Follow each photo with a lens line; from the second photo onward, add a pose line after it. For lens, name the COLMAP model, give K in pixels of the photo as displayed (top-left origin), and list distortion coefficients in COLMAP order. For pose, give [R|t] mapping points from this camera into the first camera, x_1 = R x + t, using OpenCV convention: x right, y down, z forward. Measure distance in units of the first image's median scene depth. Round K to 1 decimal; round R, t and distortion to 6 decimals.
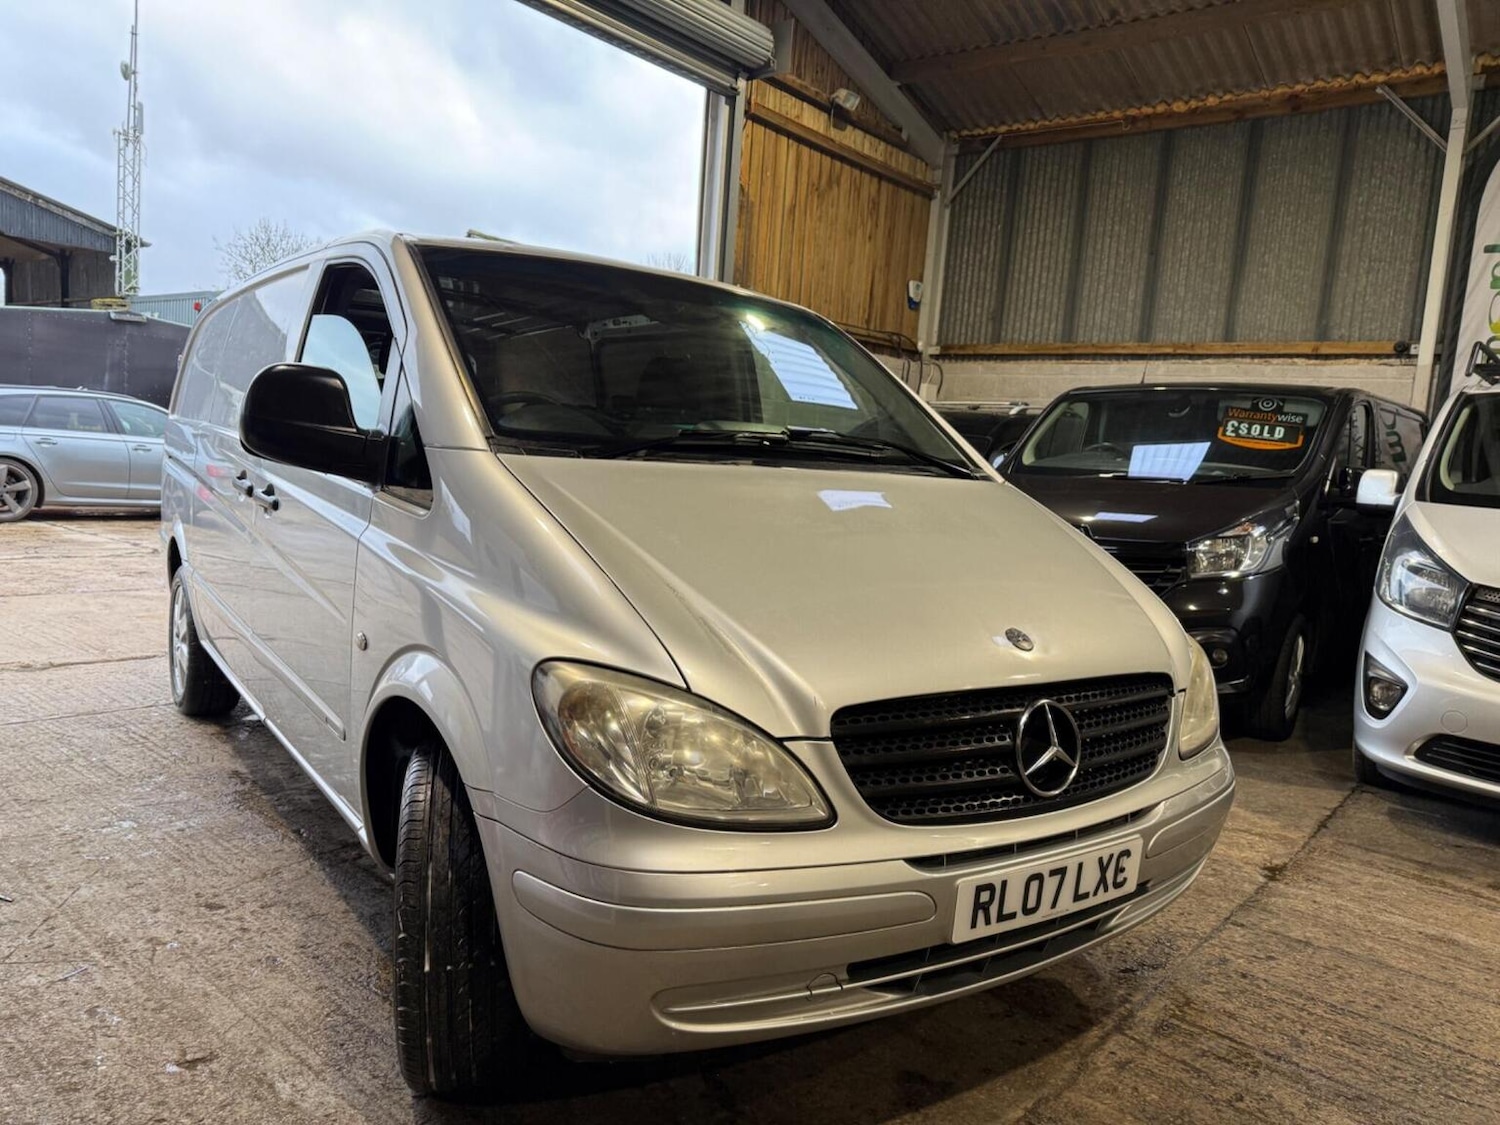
lens RADIAL K [[1060.5, 0, 739.5], [0, 1060.5, 567.0], [0, 0, 1]] dist [0.014013, -0.019592]
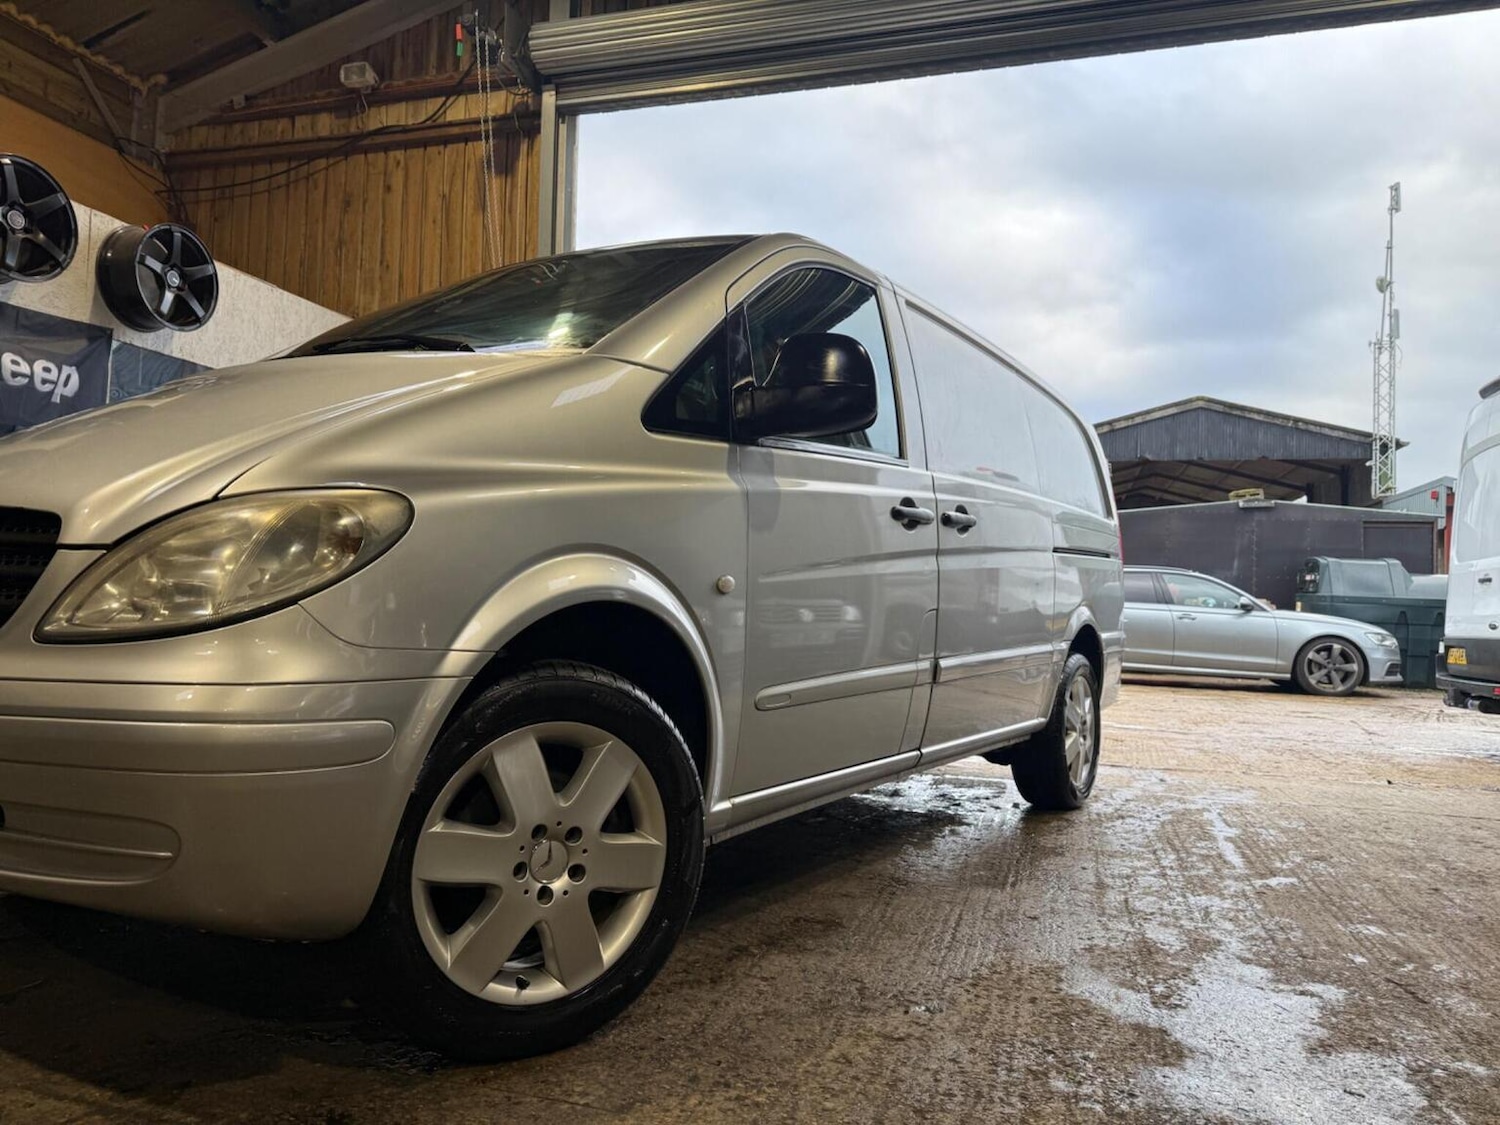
lens RADIAL K [[1063.3, 0, 750.4], [0, 1063.3, 557.2], [0, 0, 1]] dist [0.002035, -0.004801]
pose [[0.385848, -0.103173, -0.916775, 0.303472], [-0.104710, 0.982408, -0.154630, 0.047191], [0.916601, 0.155659, 0.368257, 0.292120]]
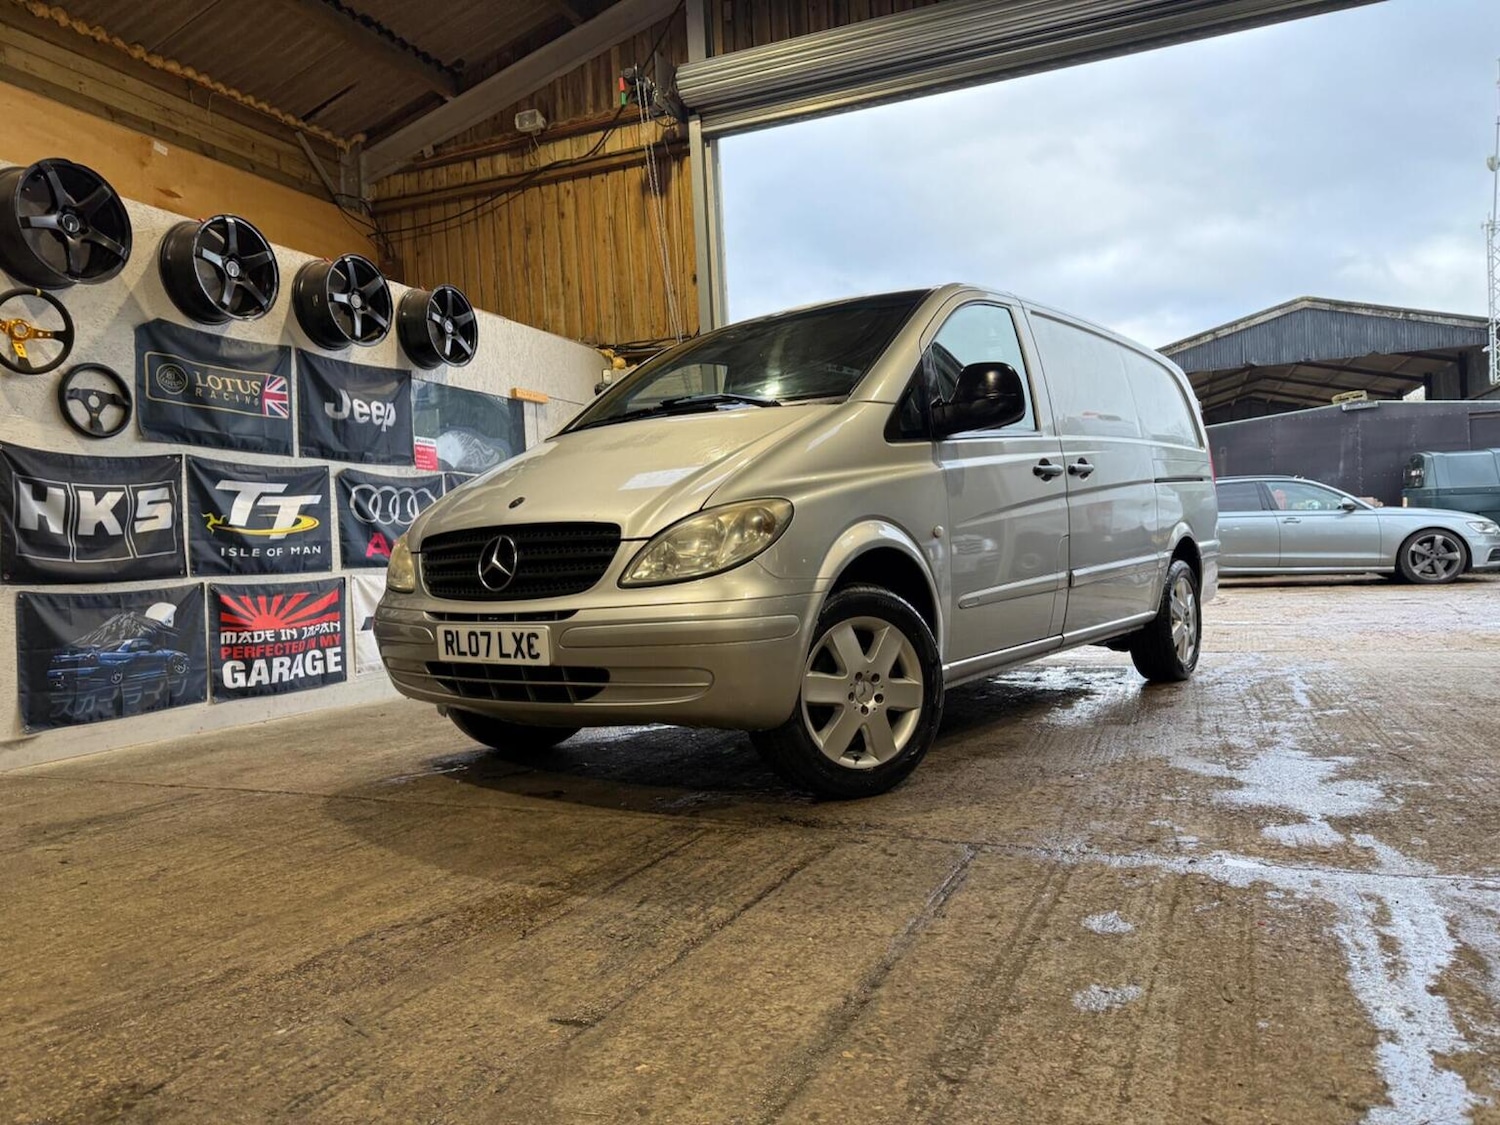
lens RADIAL K [[1059.4, 0, 754.1], [0, 1059.4, 569.5], [0, 0, 1]] dist [0.013037, -0.015825]
pose [[0.292327, -0.066037, -0.954036, 0.432887], [-0.037908, 0.996029, -0.080559, 0.065175], [0.955567, 0.059715, 0.288663, 0.197510]]
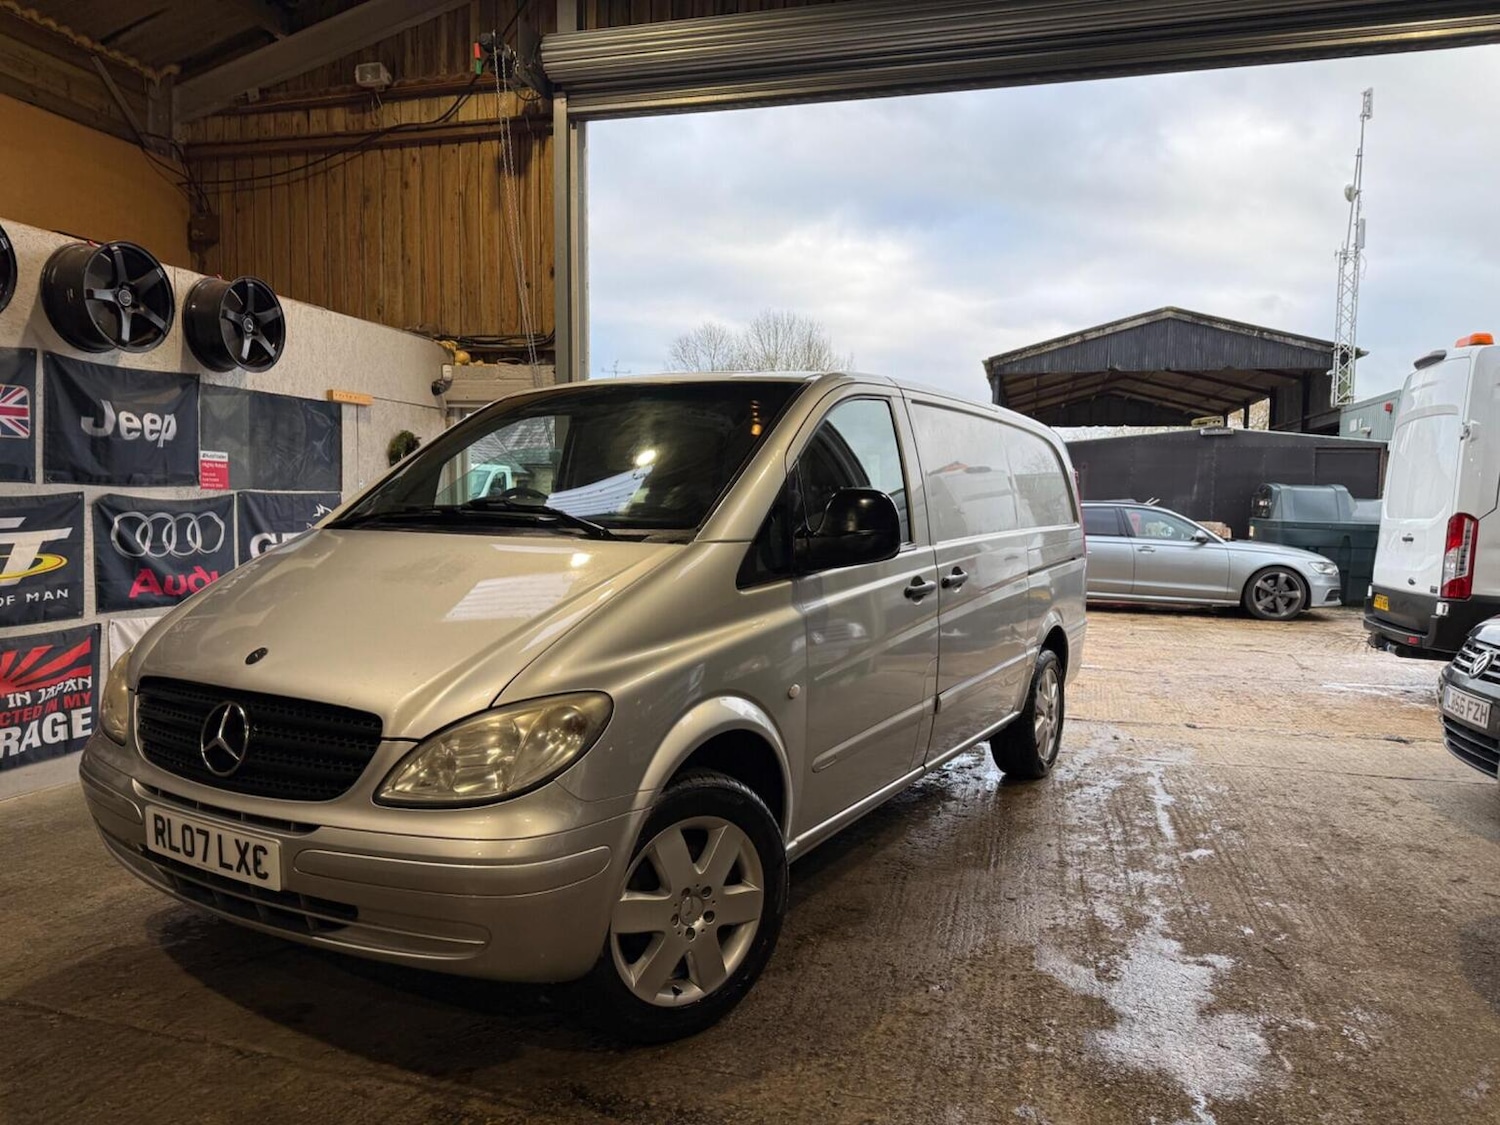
lens RADIAL K [[1058.7, 0, 750.2], [0, 1058.7, 566.6], [0, 0, 1]] dist [0.015410, -0.021742]
pose [[0.409575, -0.007012, -0.912249, 0.376071], [-0.087005, 0.995112, -0.046712, -0.006868], [0.908118, 0.098502, 0.406963, 0.224984]]
